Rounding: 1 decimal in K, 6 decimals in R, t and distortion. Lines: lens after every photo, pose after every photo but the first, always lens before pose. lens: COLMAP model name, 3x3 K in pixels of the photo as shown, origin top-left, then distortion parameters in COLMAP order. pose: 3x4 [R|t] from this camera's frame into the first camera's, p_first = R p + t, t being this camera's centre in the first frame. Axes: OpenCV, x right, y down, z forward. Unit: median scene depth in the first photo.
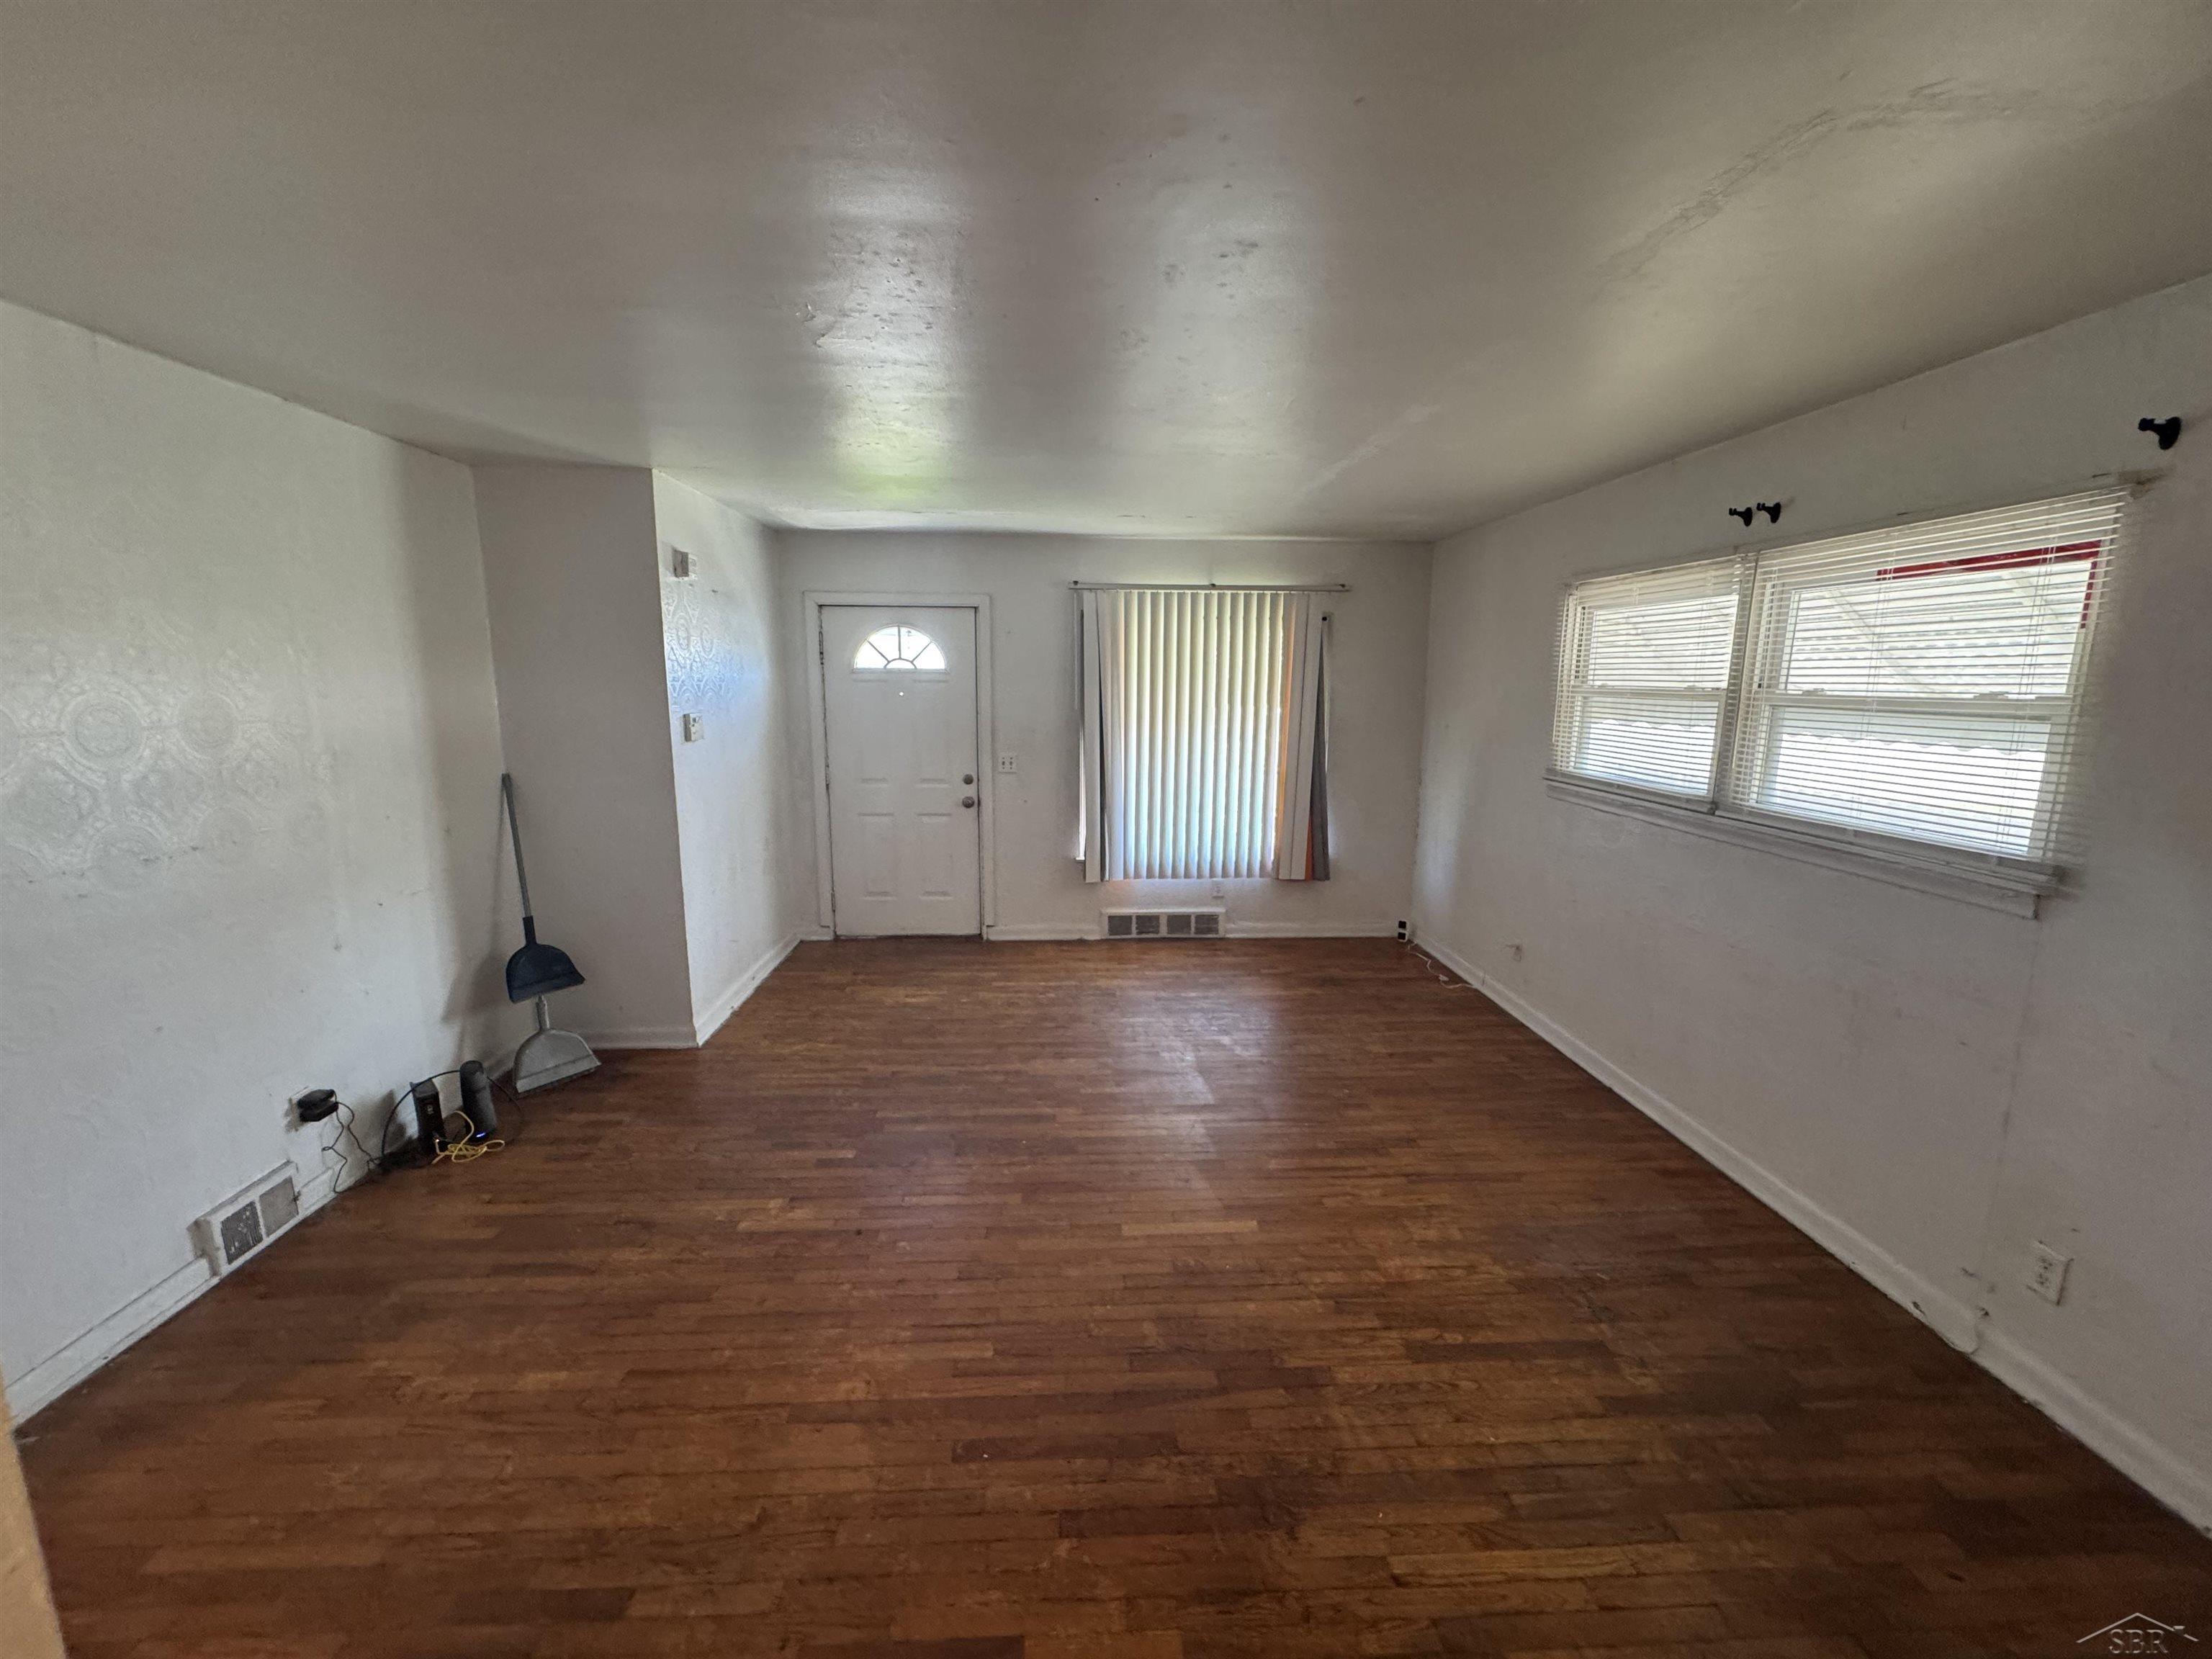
lens RADIAL K [[880.3, 0, 1106.0], [0, 880.3, 829.5], [0, 0, 1]] dist [-0.003780, 0.000216]
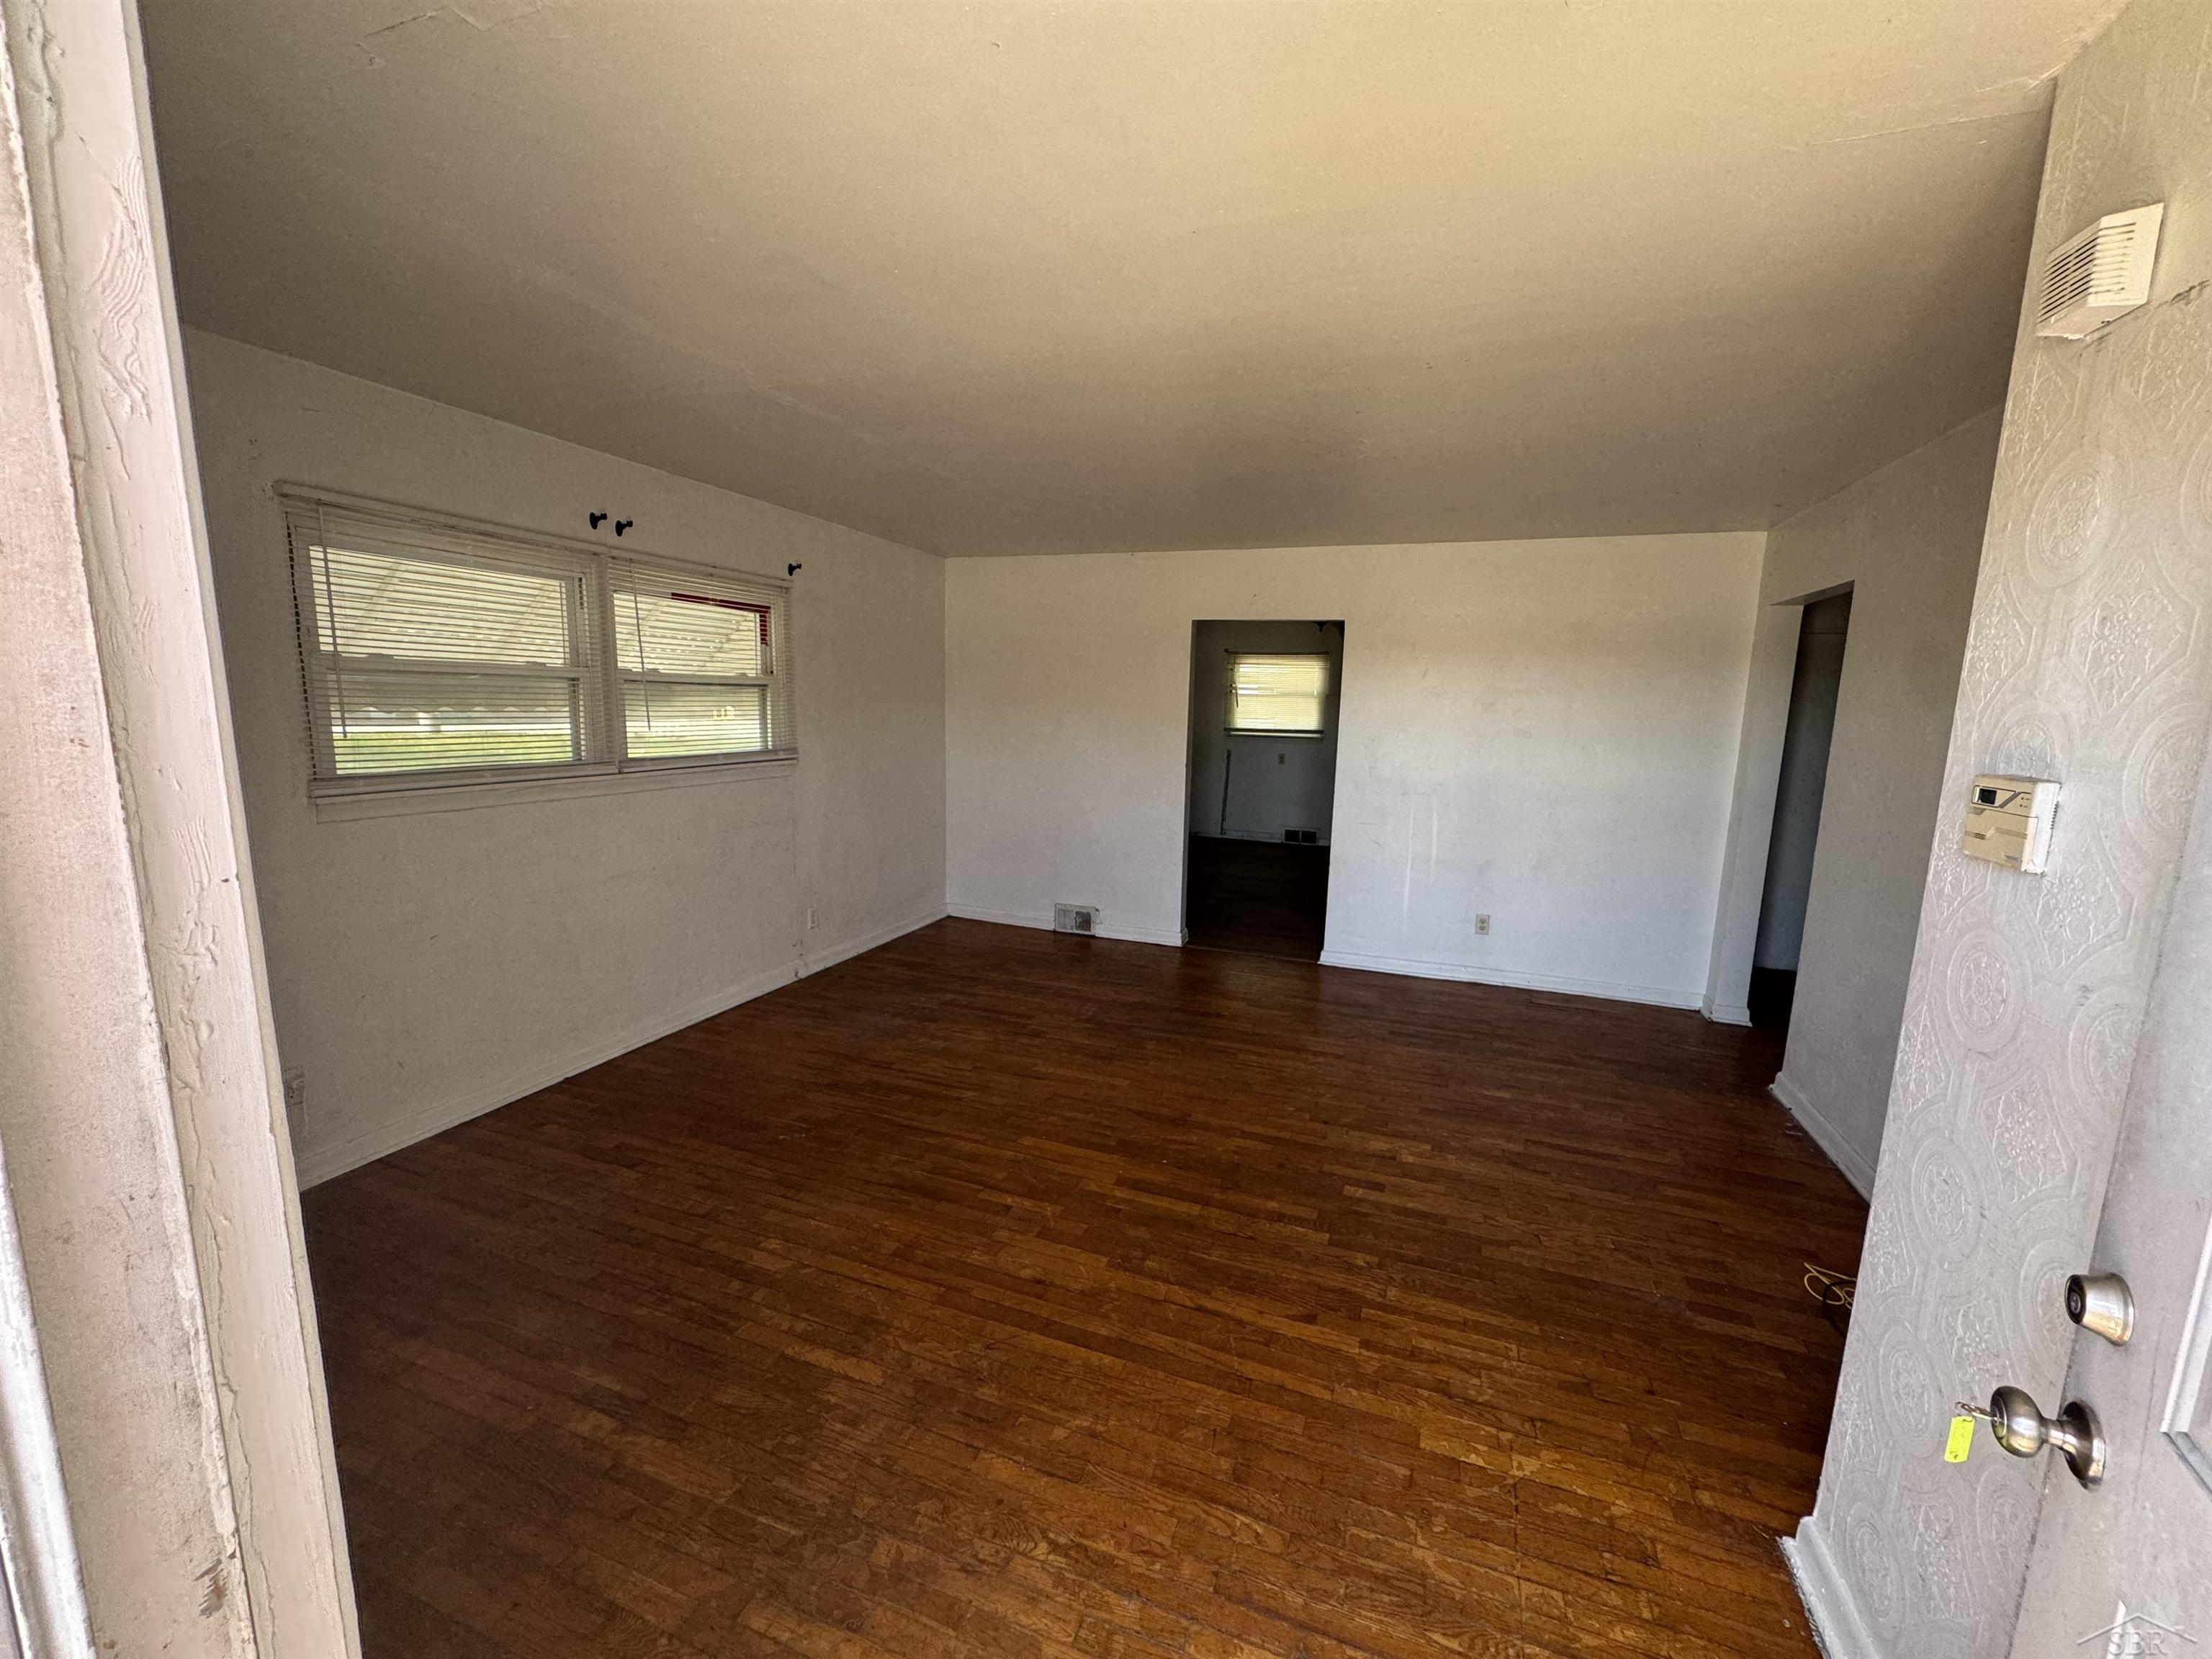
lens RADIAL K [[880.3, 0, 1106.0], [0, 880.3, 829.5], [0, 0, 1]] dist [-0.003780, 0.000216]
pose [[-0.916175, -0.090388, 0.390454, -0.405046], [0.035389, 0.952186, 0.303462, -0.298488], [-0.399214, 0.291842, -0.869170, 1.899835]]
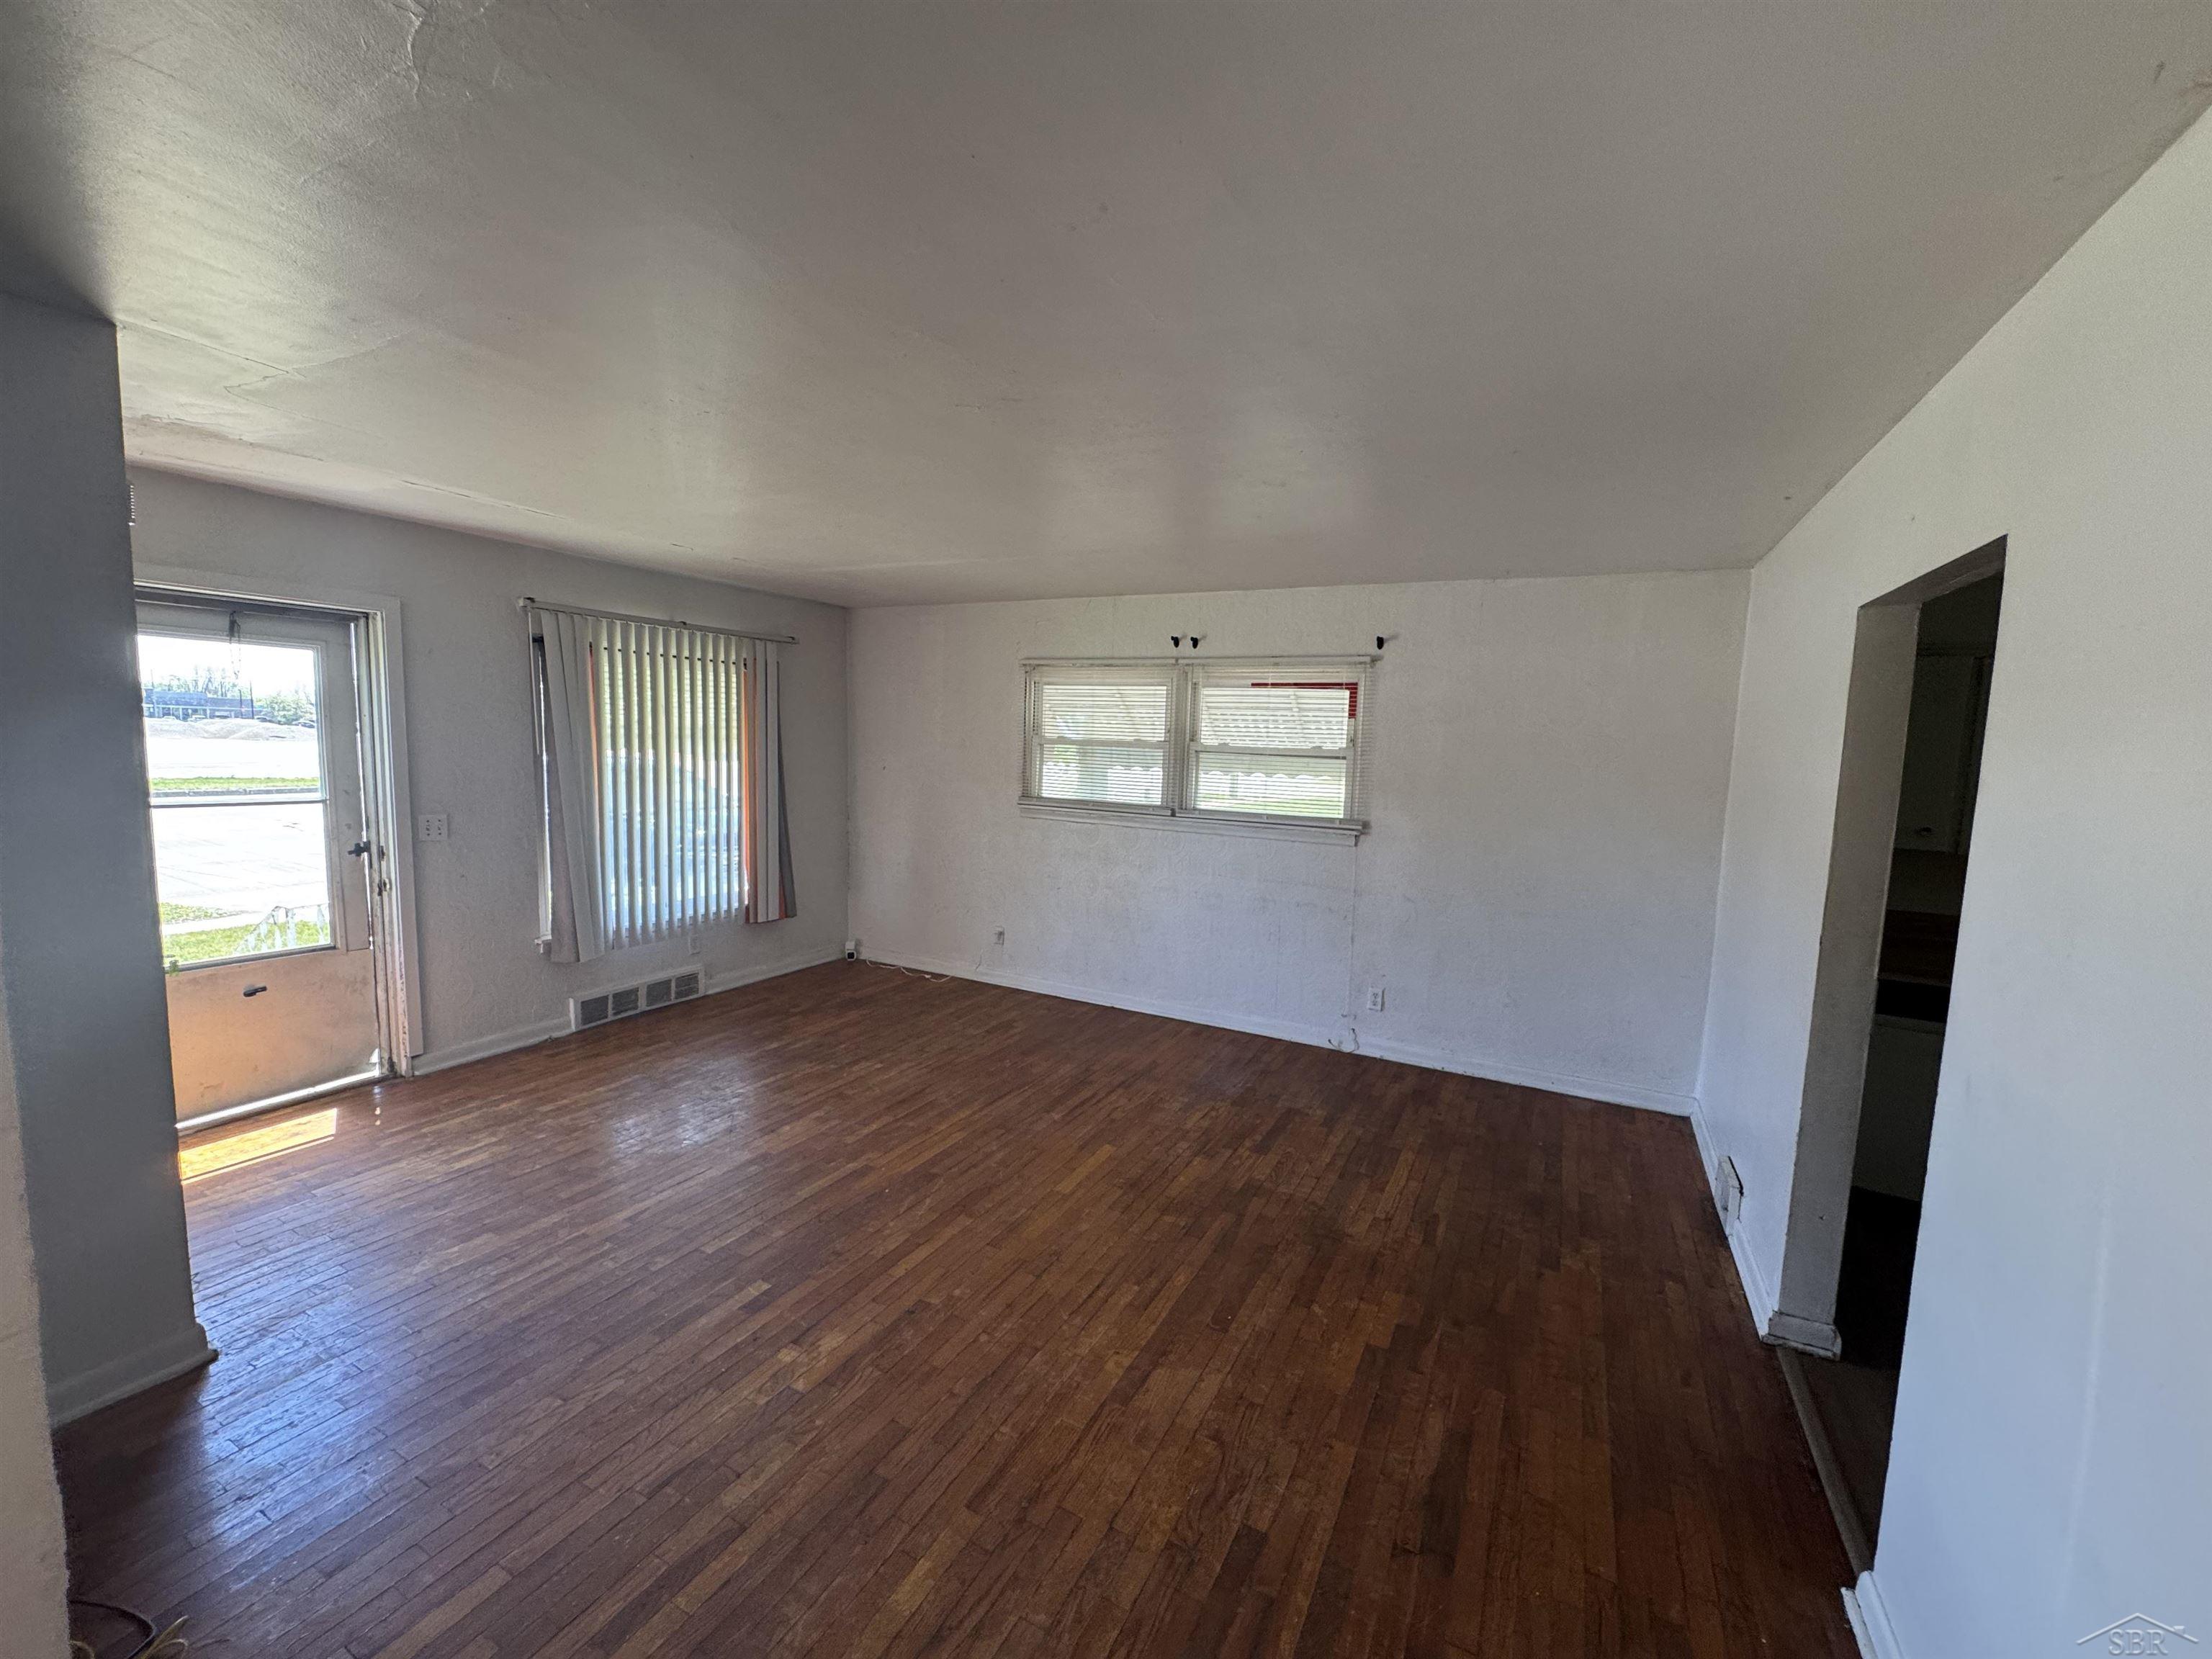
lens RADIAL K [[880.3, 0, 1106.0], [0, 880.3, 829.5], [0, 0, 1]] dist [-0.003780, 0.000216]
pose [[0.511015, -0.077073, 0.856109, -0.852122], [0.116107, 0.993033, 0.020095, -0.043197], [-0.851694, 0.089131, 0.516404, 0.265372]]
